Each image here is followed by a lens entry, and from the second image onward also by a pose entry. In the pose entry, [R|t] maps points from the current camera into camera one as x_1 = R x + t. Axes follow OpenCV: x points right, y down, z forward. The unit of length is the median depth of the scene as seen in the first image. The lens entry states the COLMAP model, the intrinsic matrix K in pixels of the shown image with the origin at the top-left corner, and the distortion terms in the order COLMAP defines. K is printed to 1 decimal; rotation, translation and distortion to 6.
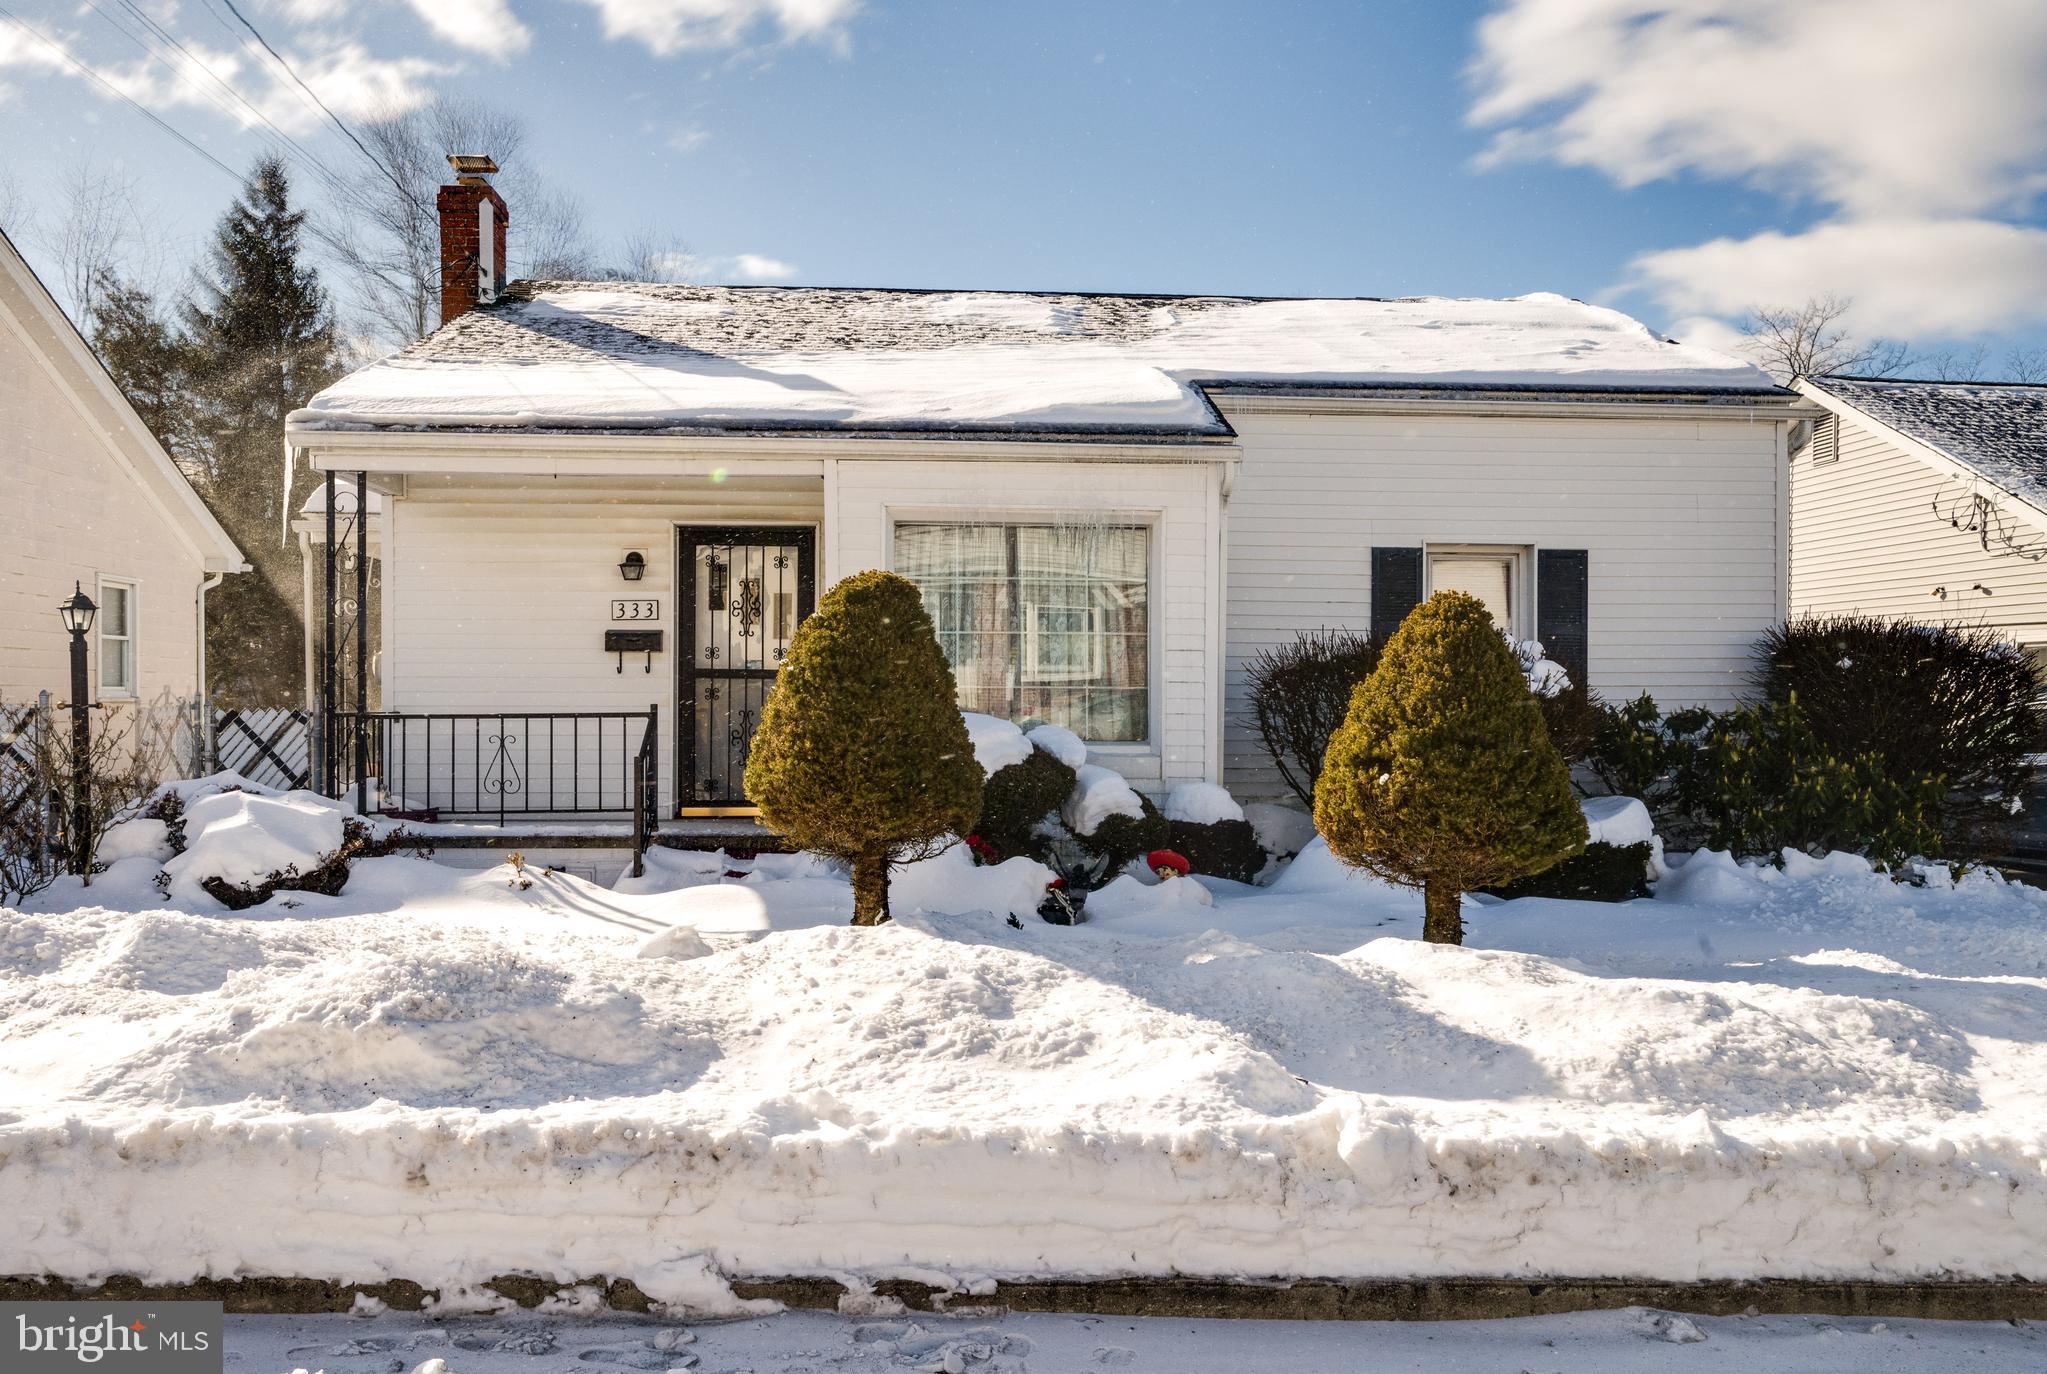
lens RADIAL K [[1566.2, 0, 1021.5], [0, 1566.2, 687.5], [0, 0, 1]] dist [-0.008368, -0.002674]
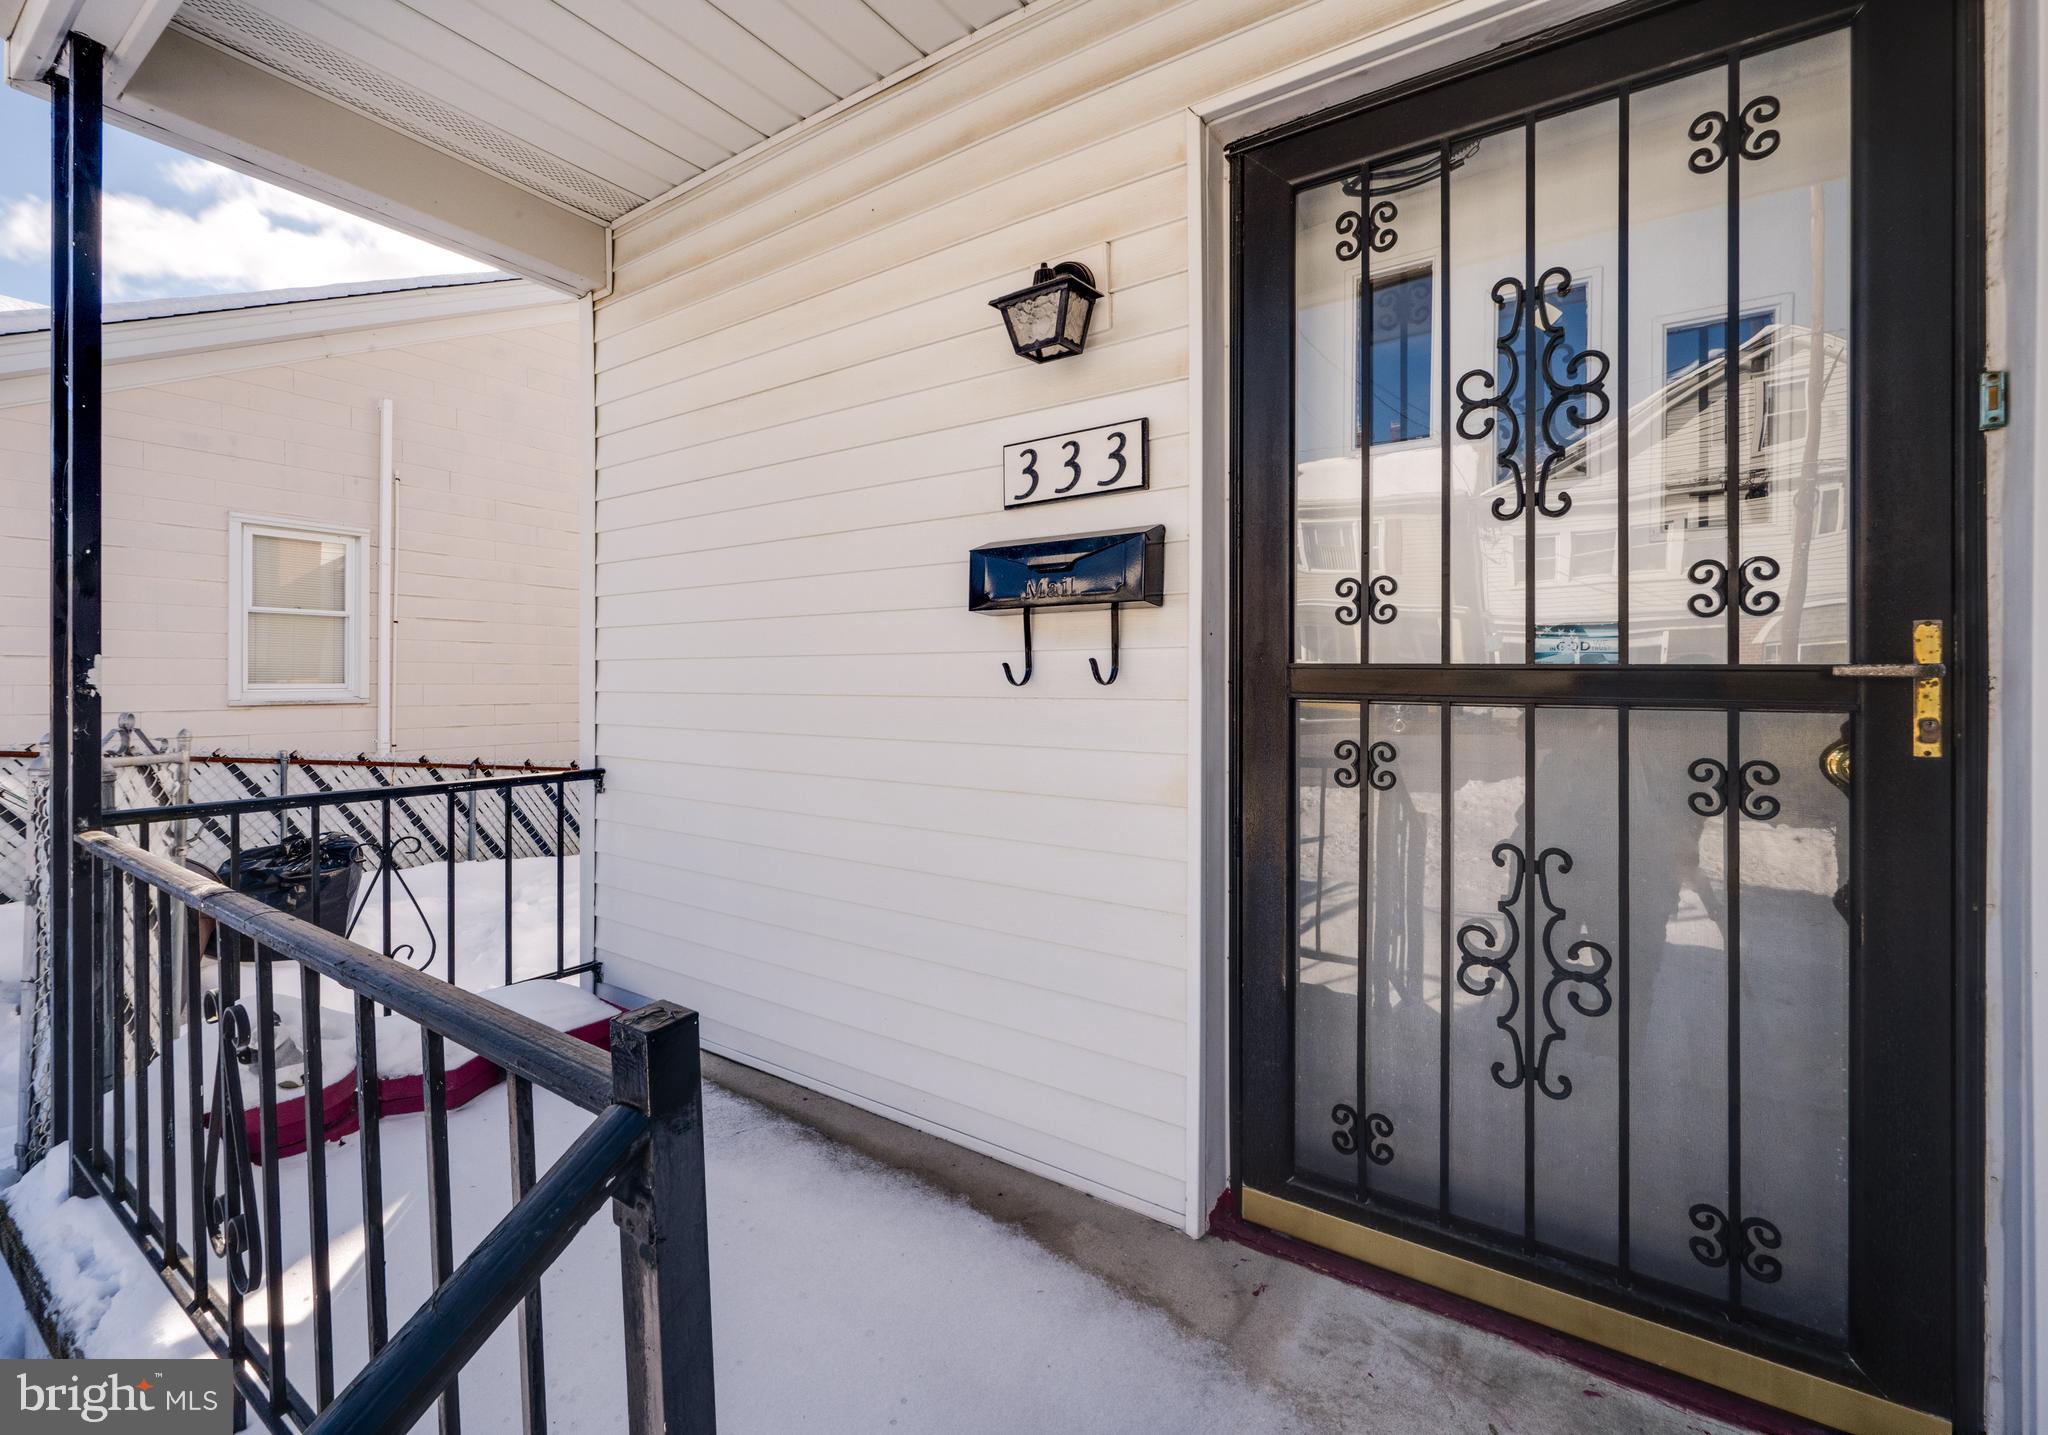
lens RADIAL K [[912.3, 0, 942.1], [0, 912.3, 698.1], [0, 0, 1]] dist [0.002087, 0.000116]
pose [[0.752352, -0.000168, -0.658761, -0.154434], [0.003355, 0.999988, 0.003577, -0.007523], [0.658752, -0.004901, 0.752344, 0.856516]]
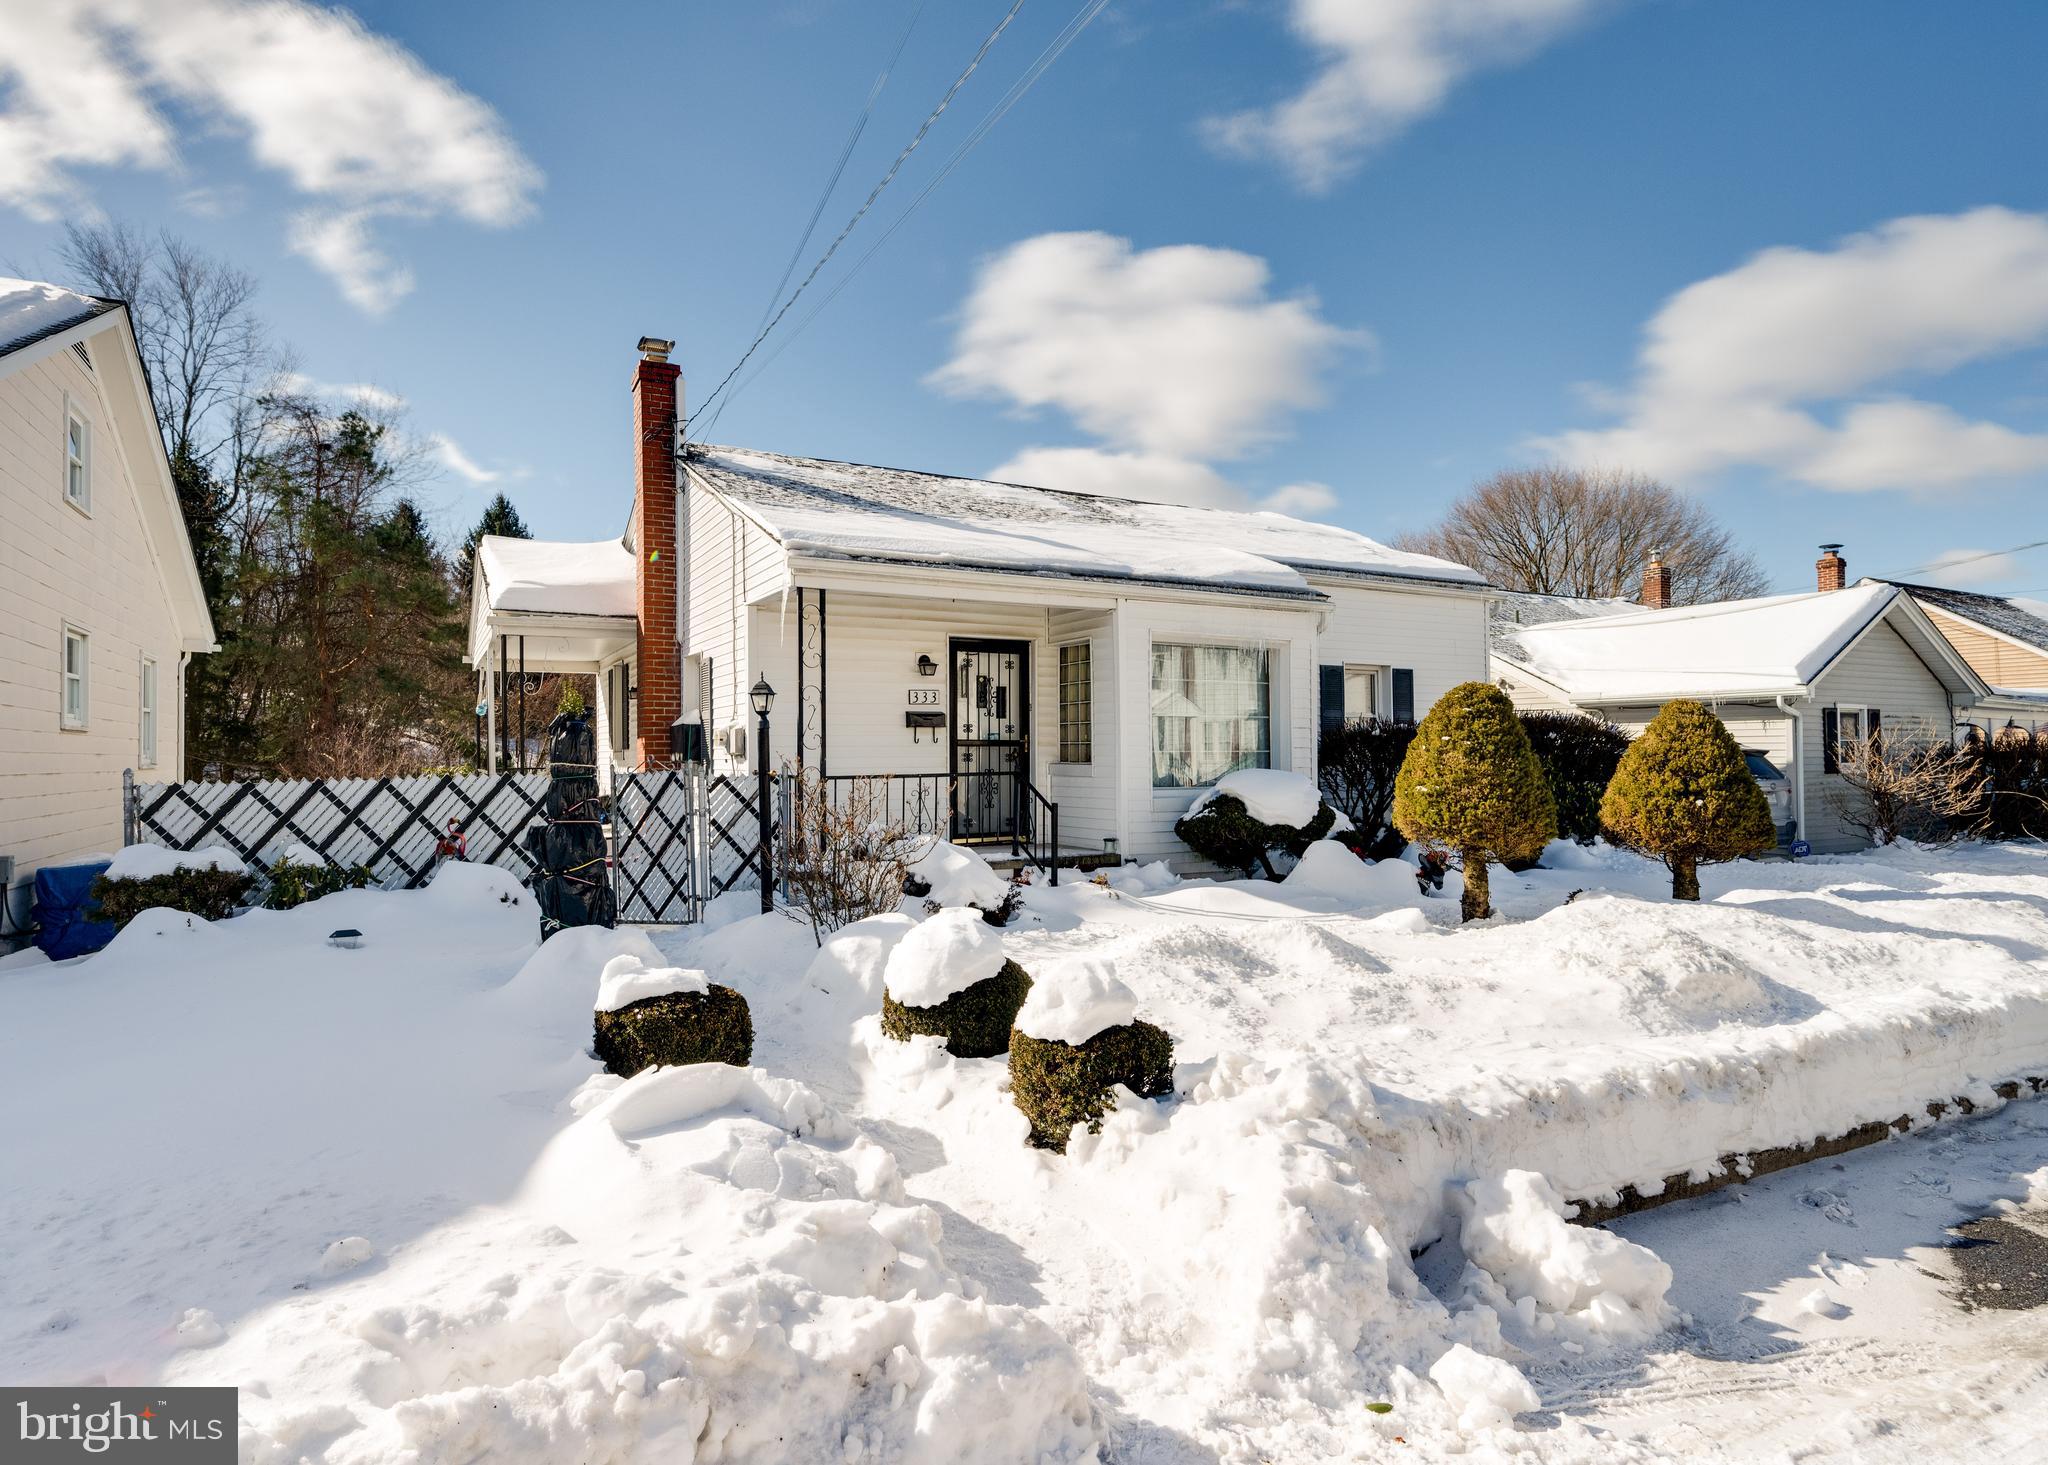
lens RADIAL K [[1060.8, 0, 1020.6], [0, 1060.8, 735.0], [0, 0, 1]] dist [0.003290, 0.000022]
pose [[0.909767, -0.001378, 0.415118, -0.558290], [0.005420, 0.999949, -0.008560, -0.007684], [-0.415085, 0.010037, 0.909727, 0.113398]]
